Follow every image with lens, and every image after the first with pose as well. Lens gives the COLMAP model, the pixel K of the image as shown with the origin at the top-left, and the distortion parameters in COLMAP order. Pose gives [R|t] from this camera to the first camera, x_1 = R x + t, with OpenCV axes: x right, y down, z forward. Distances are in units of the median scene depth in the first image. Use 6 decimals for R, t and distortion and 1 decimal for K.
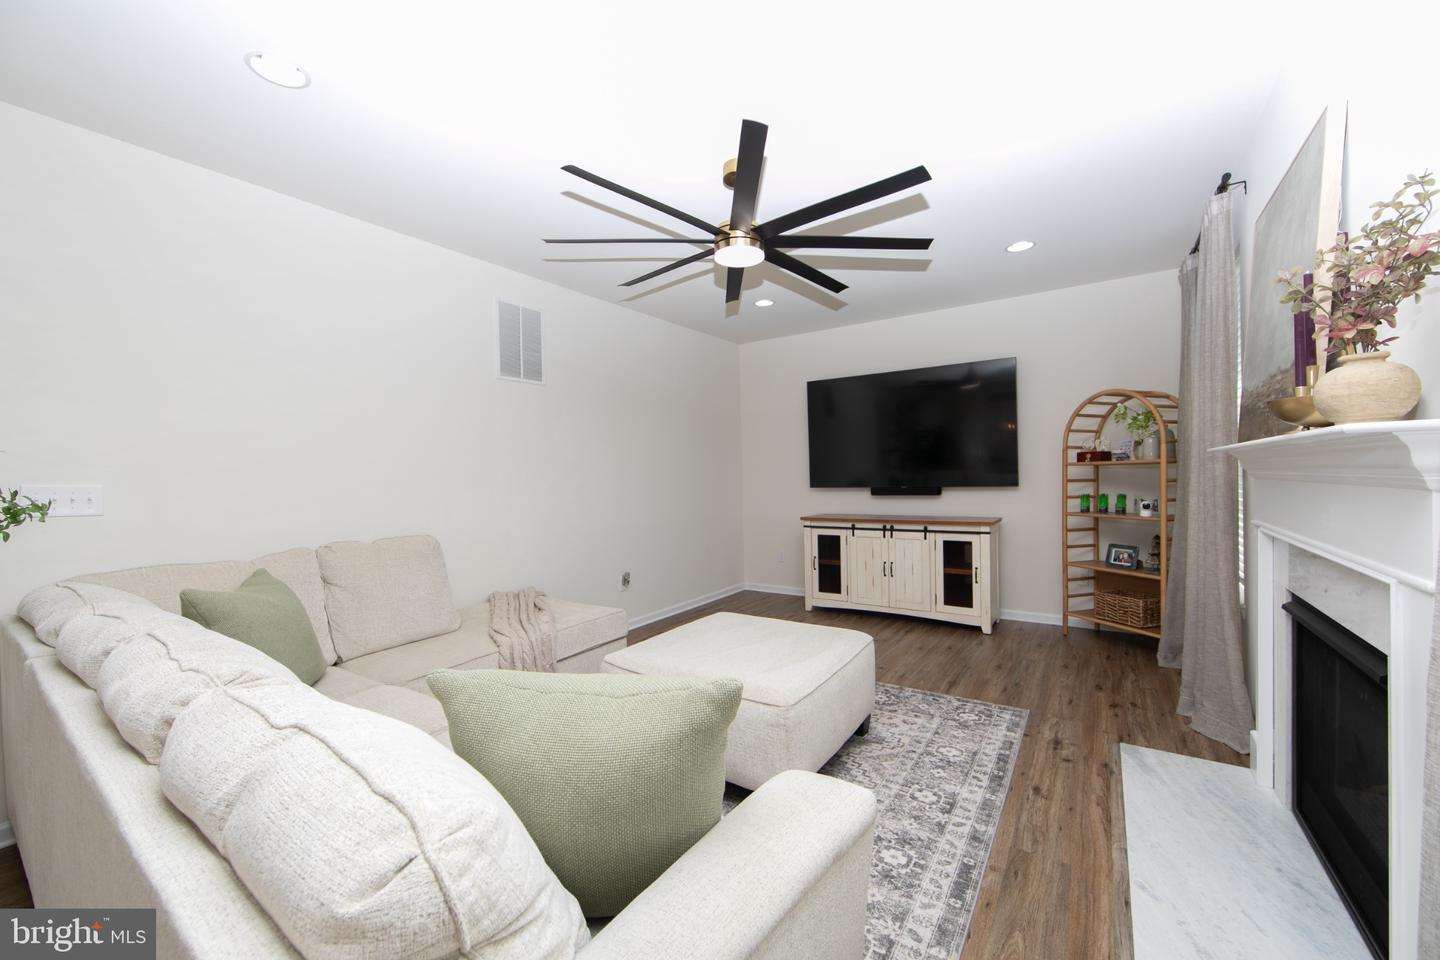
lens RADIAL K [[566.8, 0, 722.1], [0, 566.8, 480.0], [0, 0, 1]] dist [-0.006938, 0.000398]
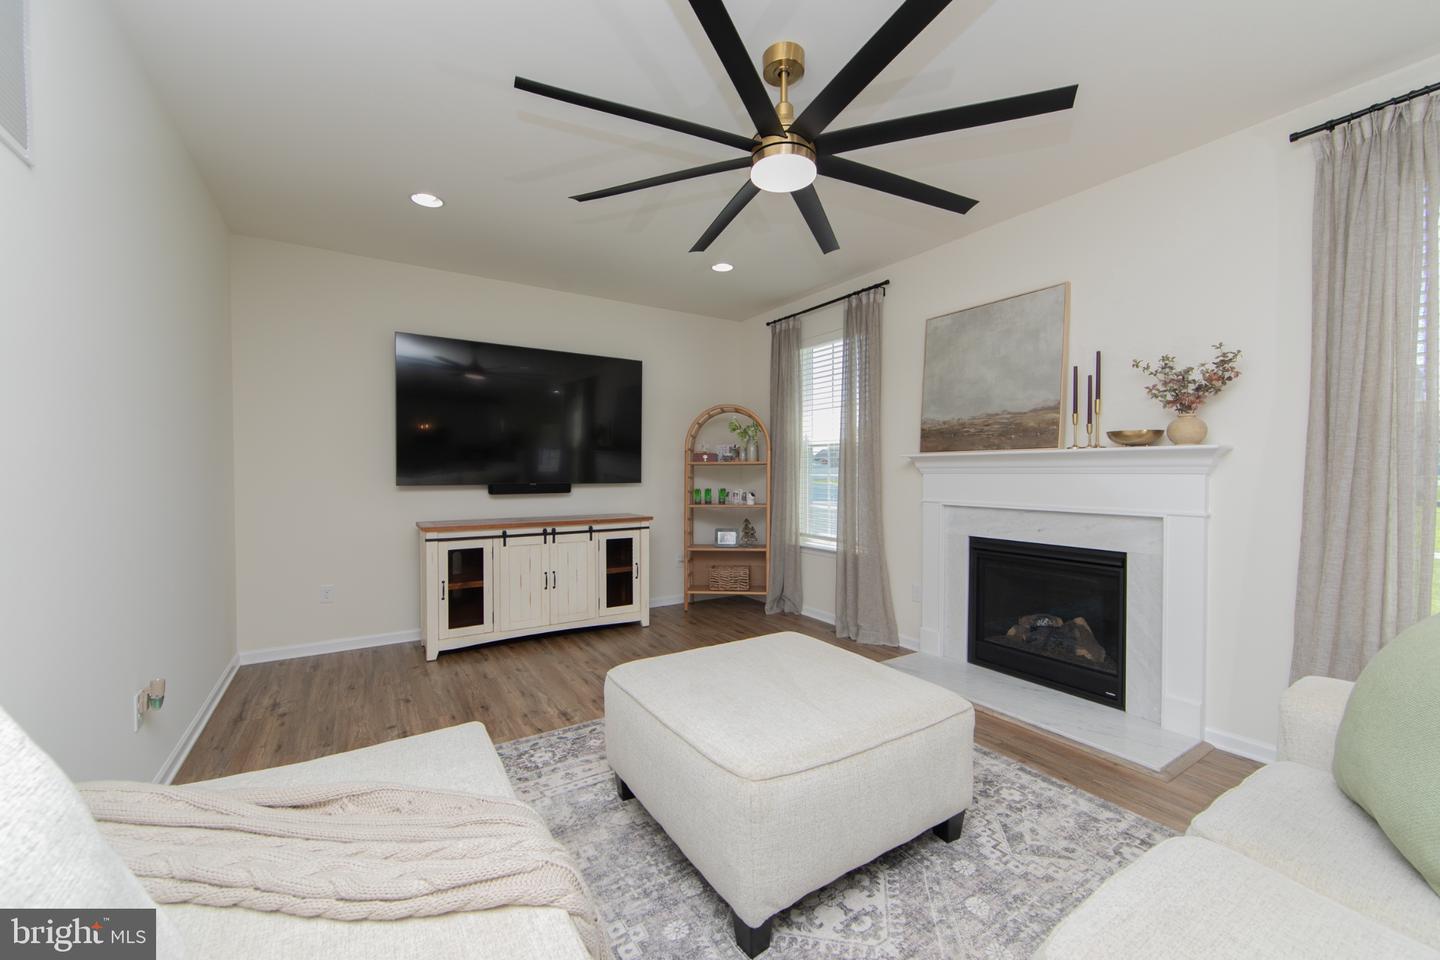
lens RADIAL K [[566.8, 0, 722.1], [0, 566.8, 480.0], [0, 0, 1]] dist [-0.006938, 0.000398]
pose [[0.387585, 0.008314, 0.921796, -0.406999], [0.000274, 0.999958, -0.009134, 0.015914], [-0.921834, 0.003792, 0.387567, 0.451794]]
